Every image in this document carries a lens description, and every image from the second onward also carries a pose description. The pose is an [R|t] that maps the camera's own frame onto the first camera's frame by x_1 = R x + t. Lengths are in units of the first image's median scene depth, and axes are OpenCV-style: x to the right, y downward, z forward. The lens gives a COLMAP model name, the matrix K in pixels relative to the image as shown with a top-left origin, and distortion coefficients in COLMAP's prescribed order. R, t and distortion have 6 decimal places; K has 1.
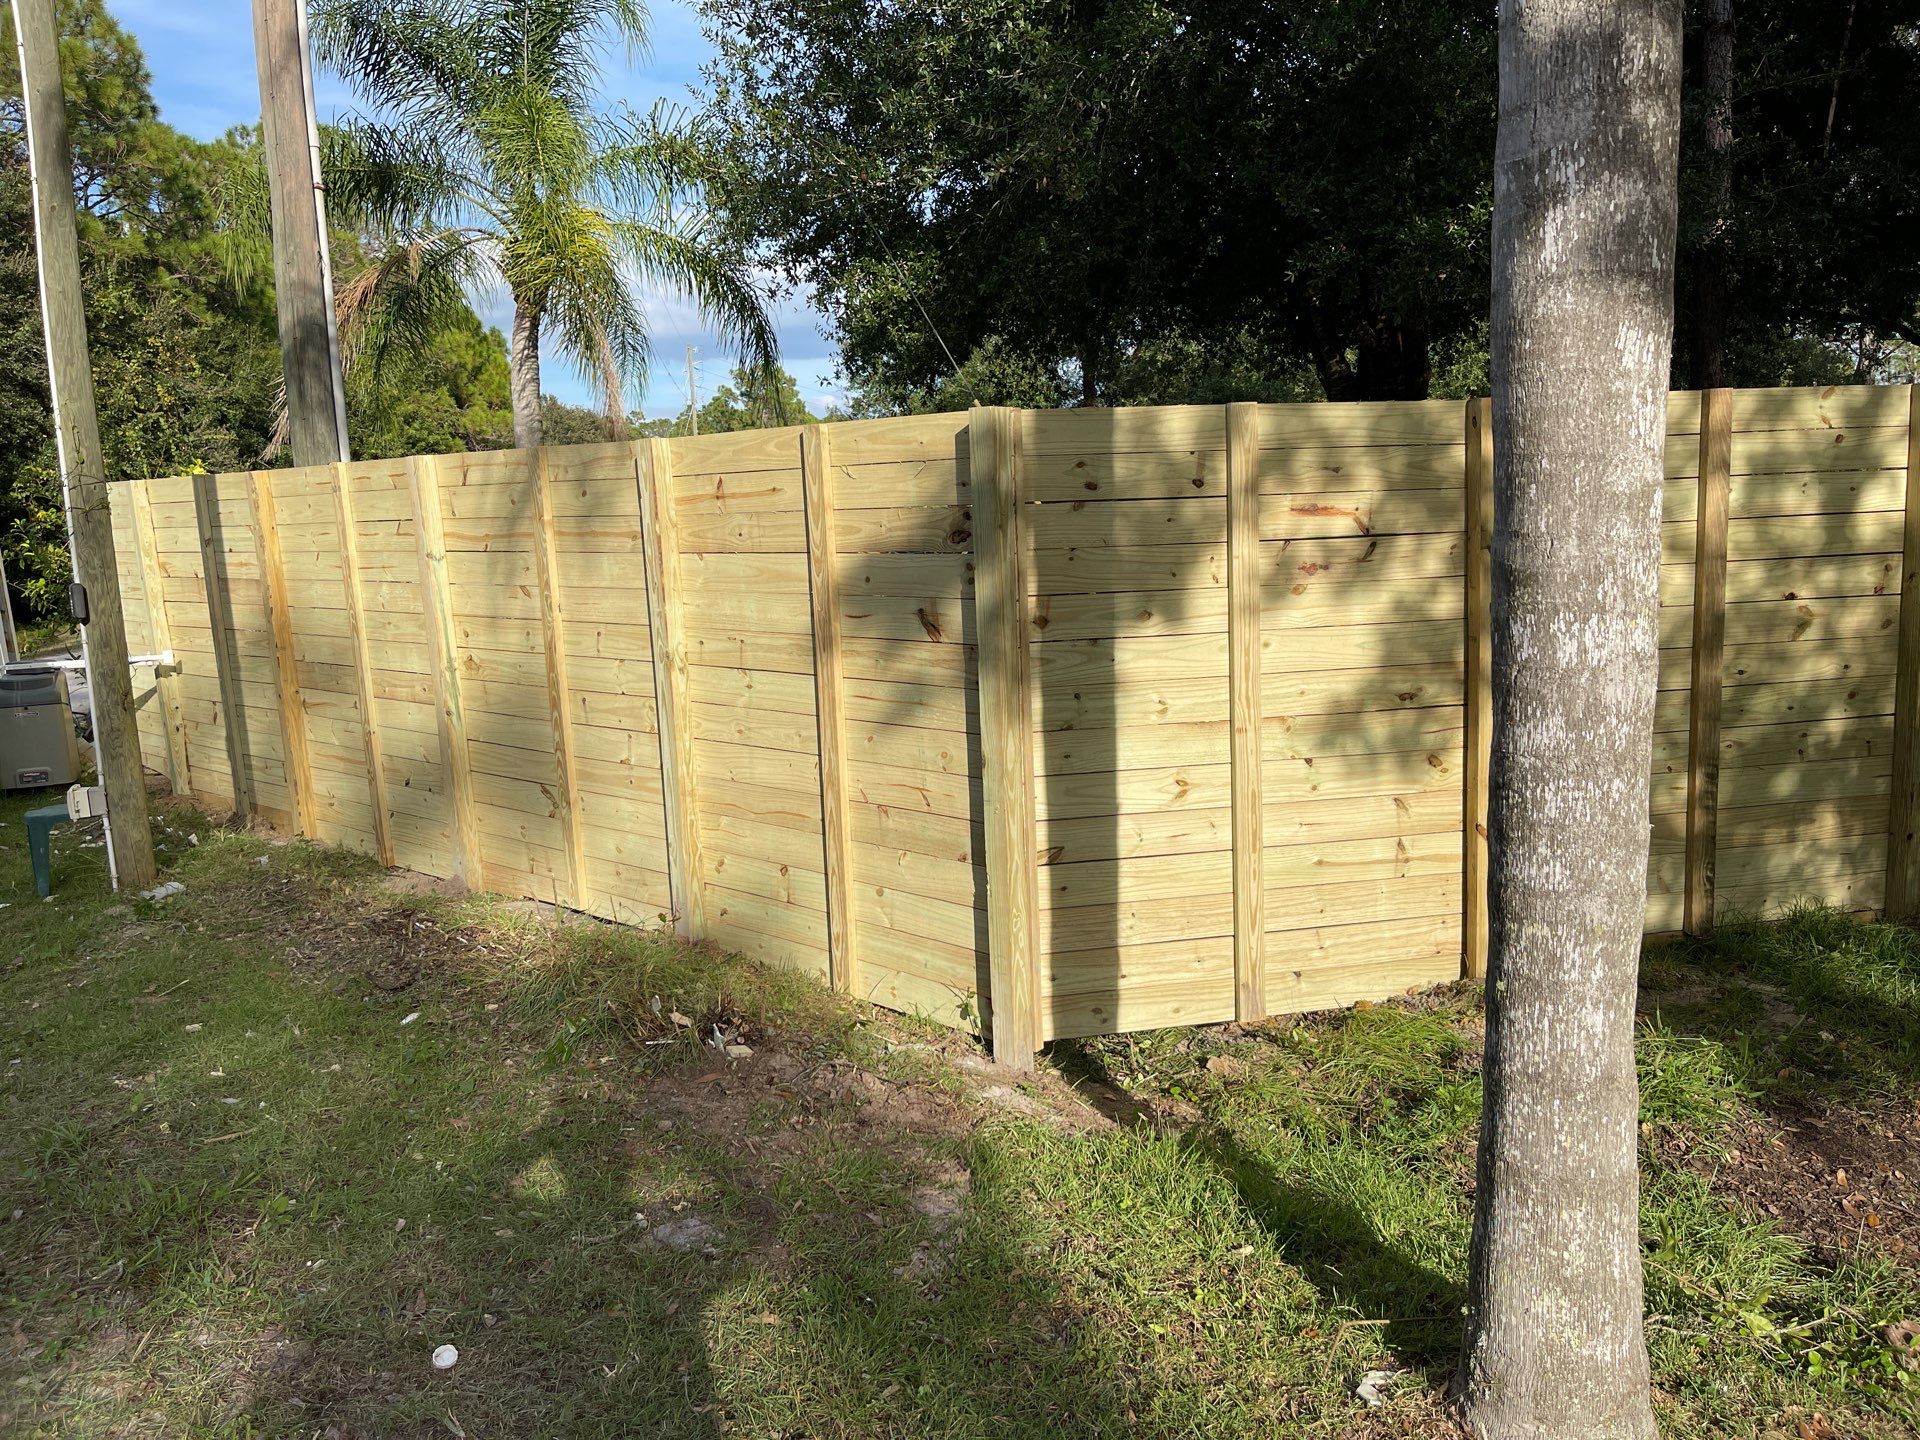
lens RADIAL K [[1463.5, 0, 934.3], [0, 1463.5, 730.9], [0, 0, 1]] dist [0.048795, -0.005090]
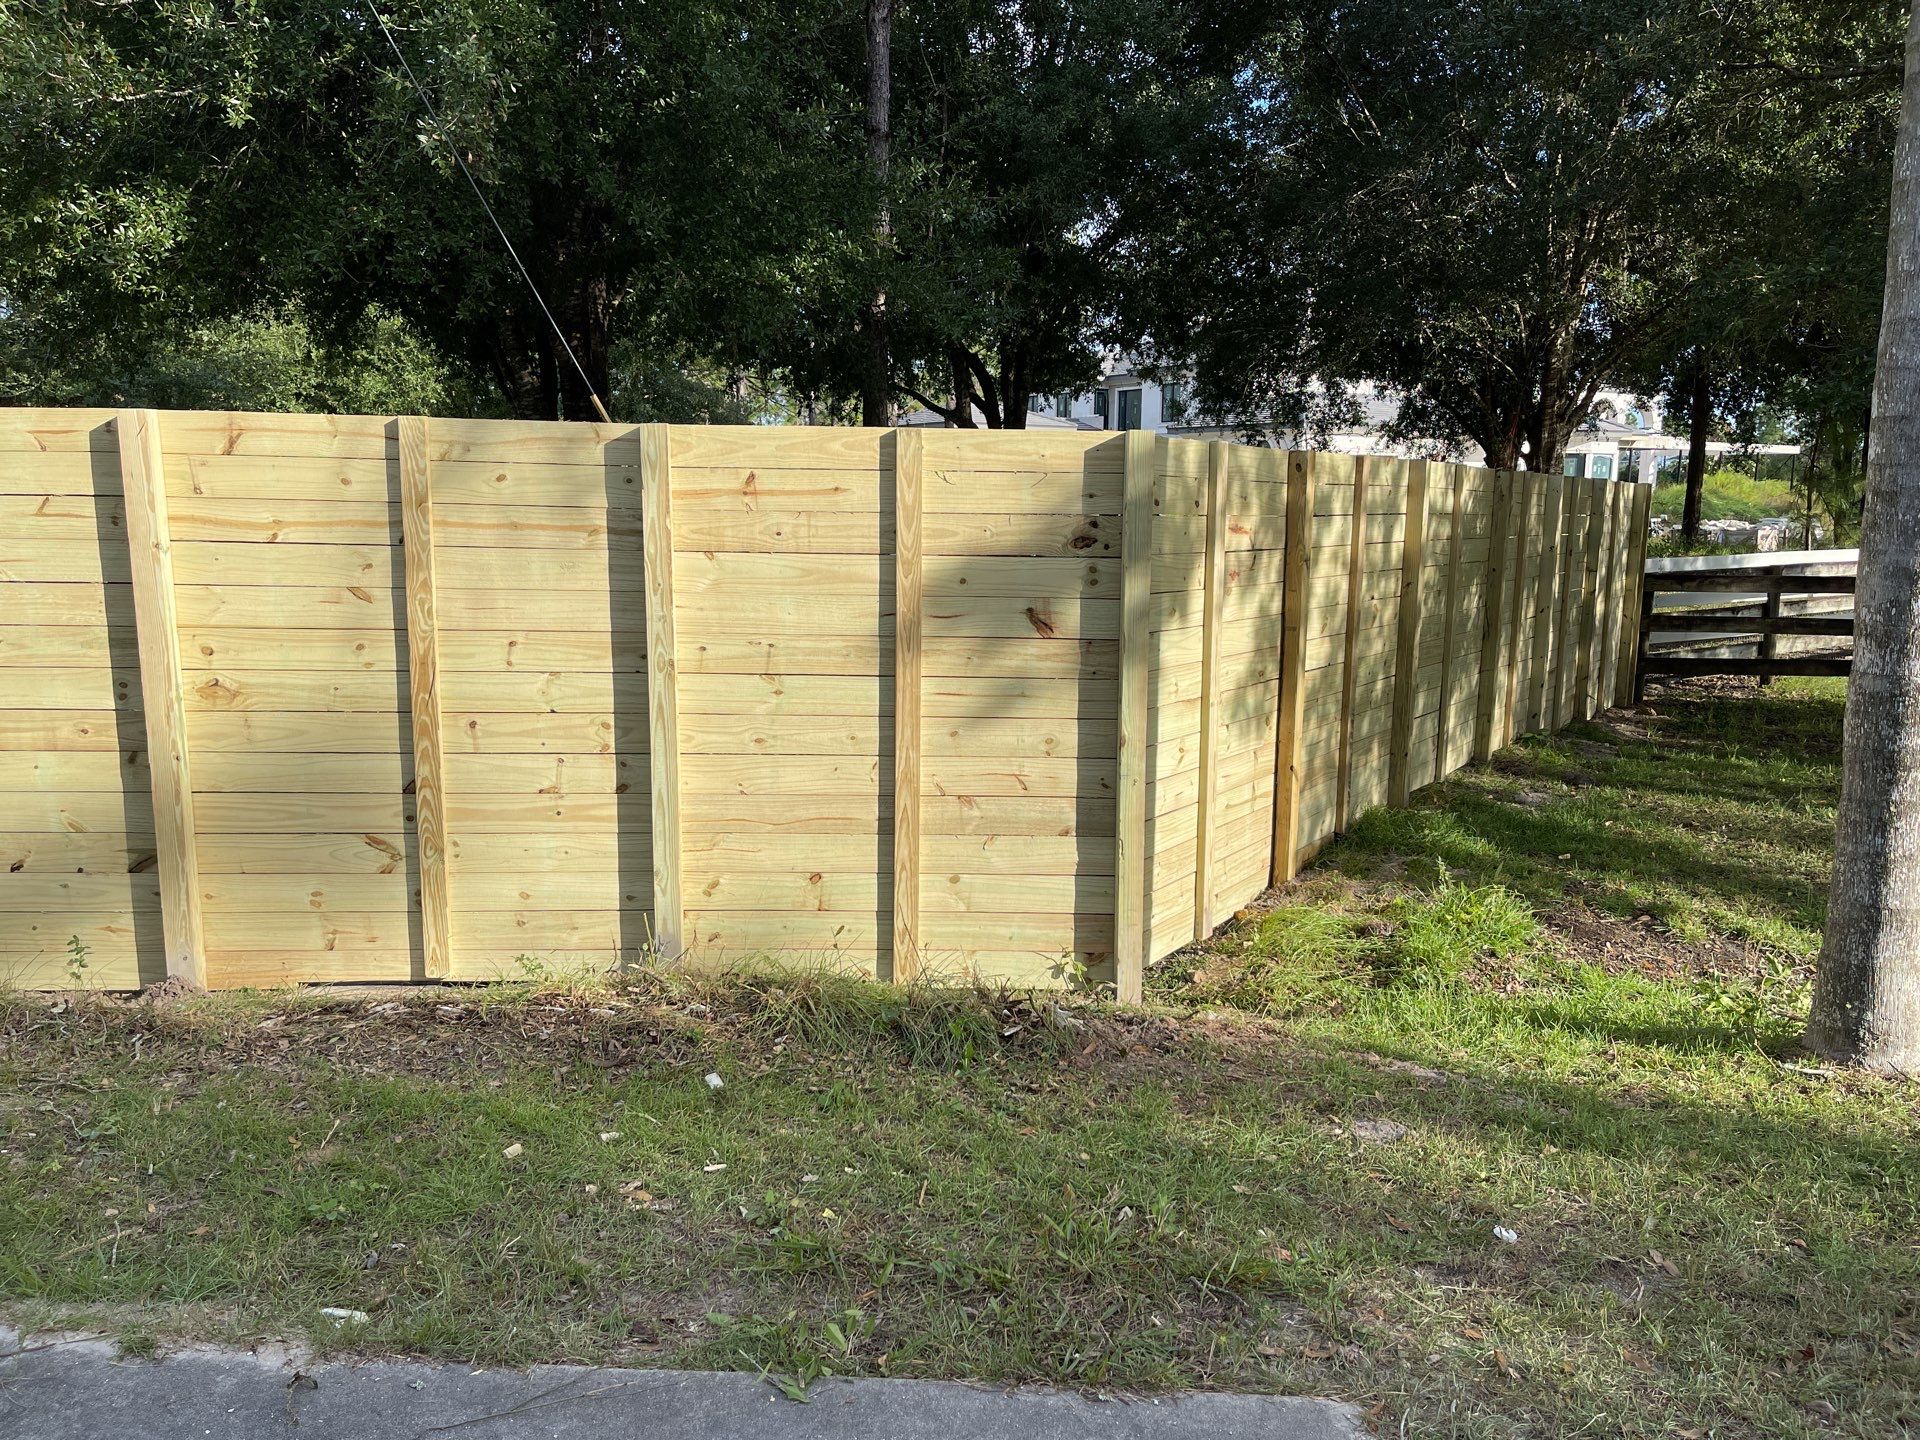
lens RADIAL K [[1454.9, 0, 1019.5], [0, 1454.9, 753.7], [0, 0, 1]] dist [0.035171, -0.002372]
pose [[0.704874, -0.076199, 0.705228, -0.751005], [0.071021, 0.996799, 0.036717, -0.015215], [-0.705769, 0.024205, 0.708029, 0.231772]]
